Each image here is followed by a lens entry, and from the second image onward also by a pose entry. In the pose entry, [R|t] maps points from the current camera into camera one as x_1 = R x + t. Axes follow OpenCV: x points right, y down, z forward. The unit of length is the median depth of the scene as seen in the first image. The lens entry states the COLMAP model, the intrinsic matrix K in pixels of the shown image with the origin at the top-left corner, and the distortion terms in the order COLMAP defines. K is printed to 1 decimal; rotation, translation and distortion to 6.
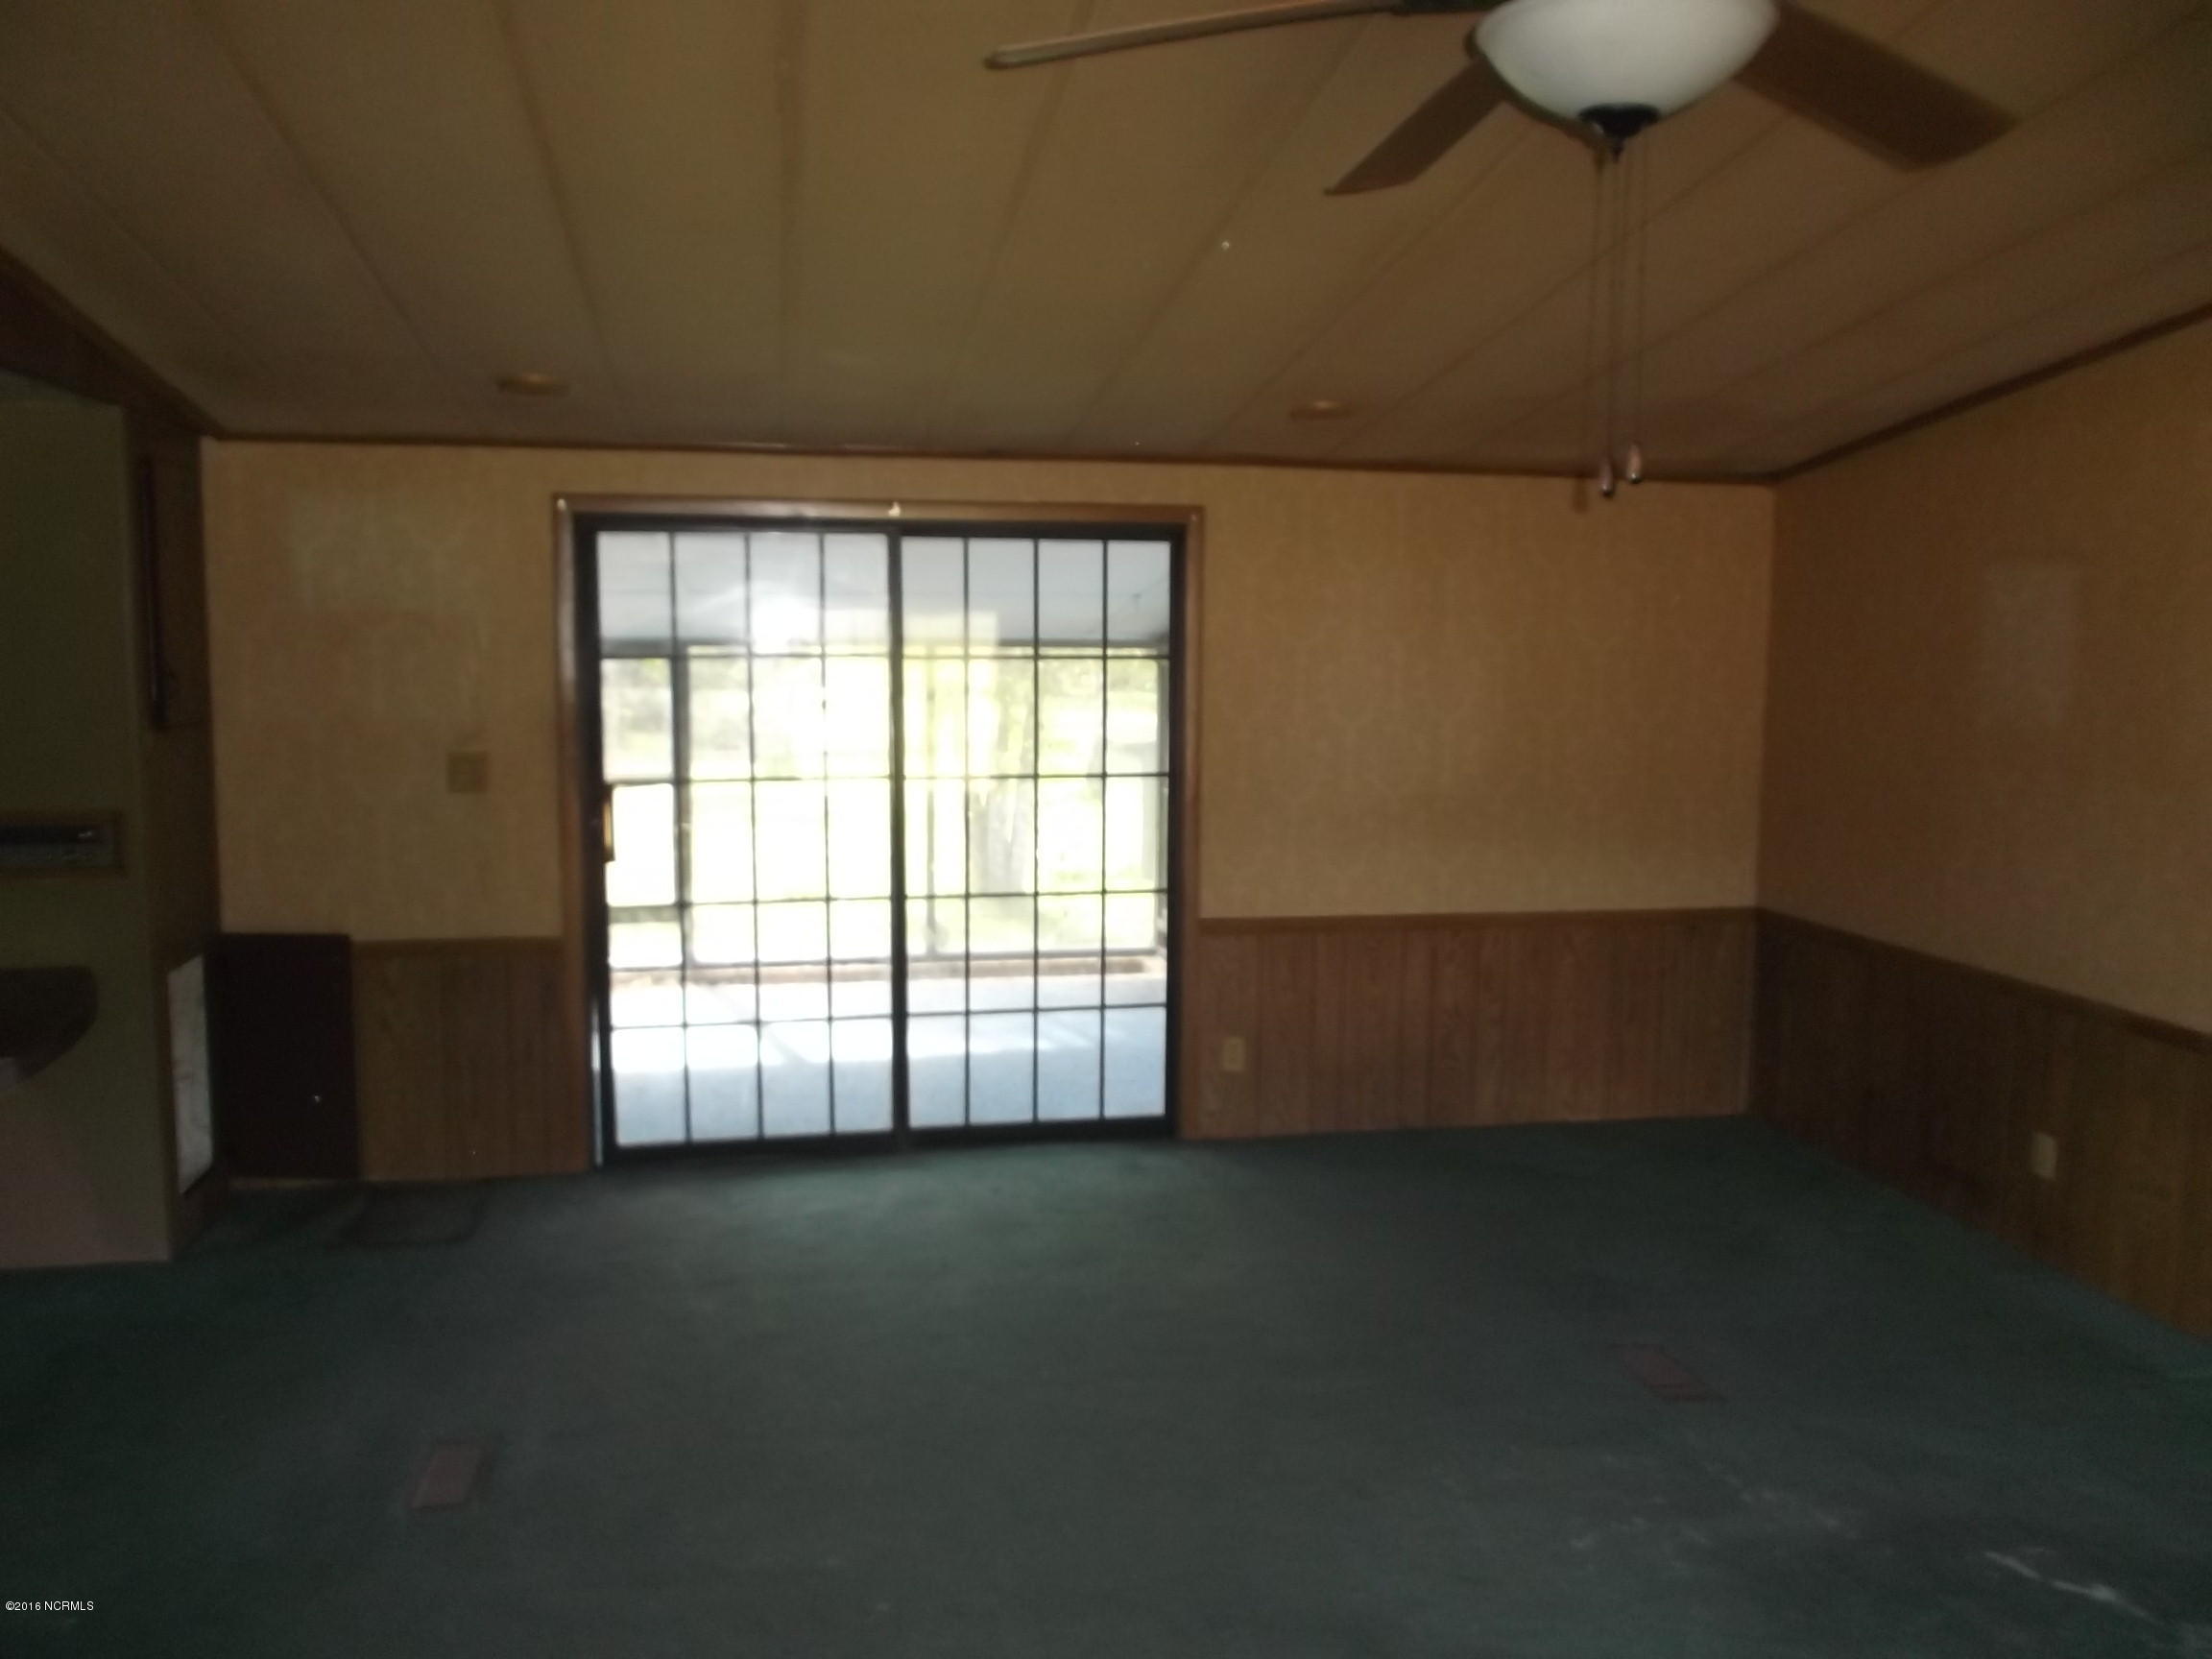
lens RADIAL K [[1814.4, 0, 1106.6], [0, 1814.4, 773.8], [0, 0, 1]] dist [0.001124, -0.000618]
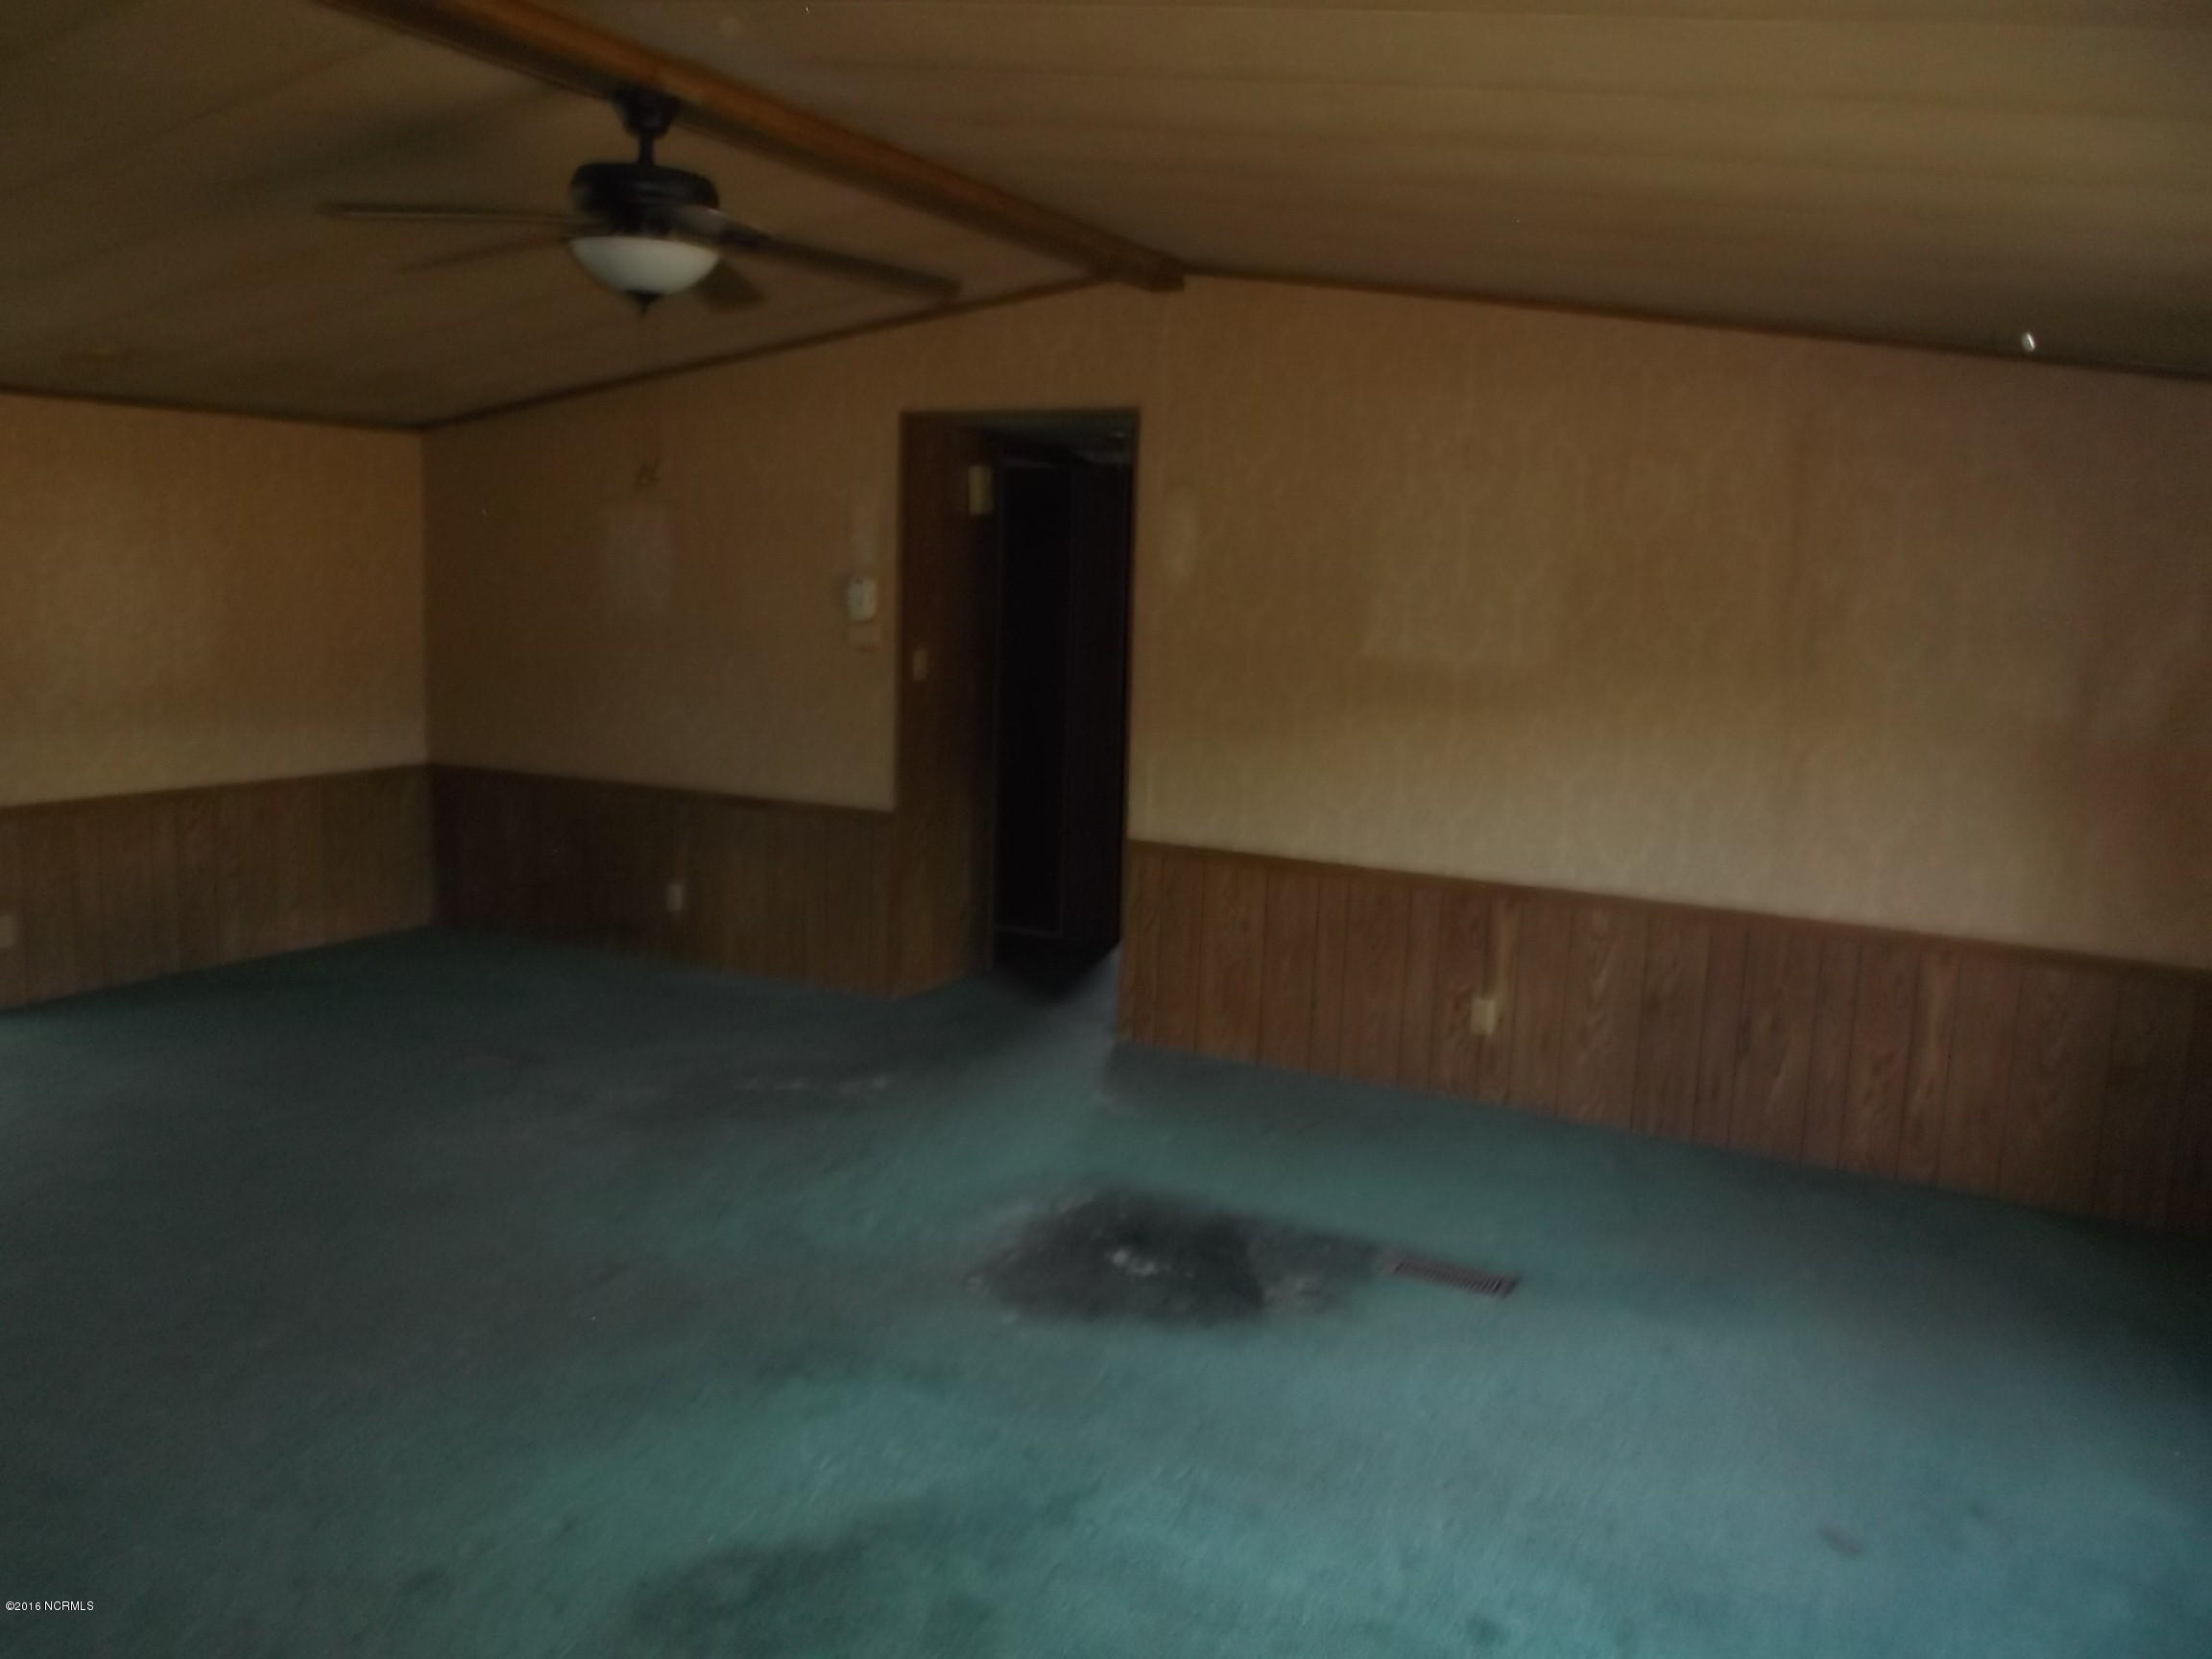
lens RADIAL K [[1738.9, 0, 1106.0], [0, 1738.9, 829.5], [0, 0, 1]] dist [-0.008193, -0.002252]
pose [[0.665646, -0.111152, 0.737943, -0.247556], [0.046361, 0.993095, 0.107765, 0.010552], [-0.744826, -0.037521, 0.666203, -0.191719]]
